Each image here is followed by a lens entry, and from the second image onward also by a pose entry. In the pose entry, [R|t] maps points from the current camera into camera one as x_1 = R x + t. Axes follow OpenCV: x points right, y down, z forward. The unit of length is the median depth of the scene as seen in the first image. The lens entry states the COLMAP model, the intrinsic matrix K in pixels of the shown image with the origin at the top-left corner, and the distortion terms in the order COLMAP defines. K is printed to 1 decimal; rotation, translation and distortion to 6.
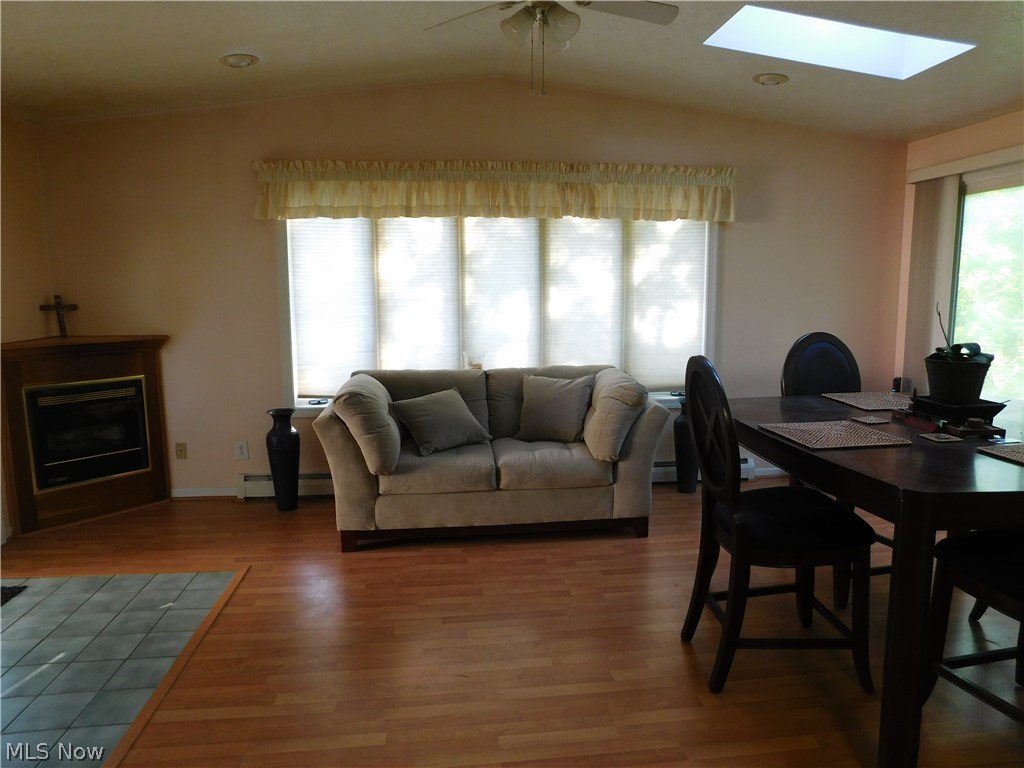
lens RADIAL K [[677.0, 0, 518.2], [0, 677.0, 377.1], [0, 0, 1]] dist [-0.069928, 0.056043]
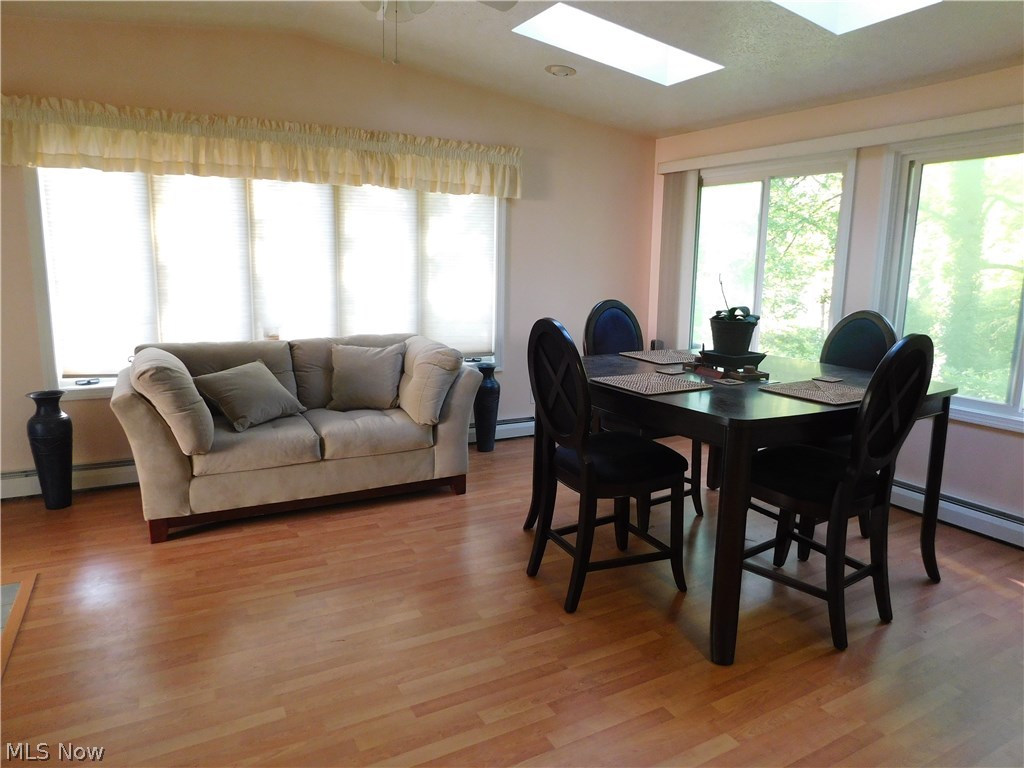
lens RADIAL K [[677.0, 0, 518.2], [0, 677.0, 377.1], [0, 0, 1]] dist [-0.069928, 0.056043]
pose [[0.923079, -0.042095, 0.382299, -0.132262], [0.027361, 0.998661, 0.043898, 0.009461], [-0.383635, -0.030061, 0.922996, -0.012557]]
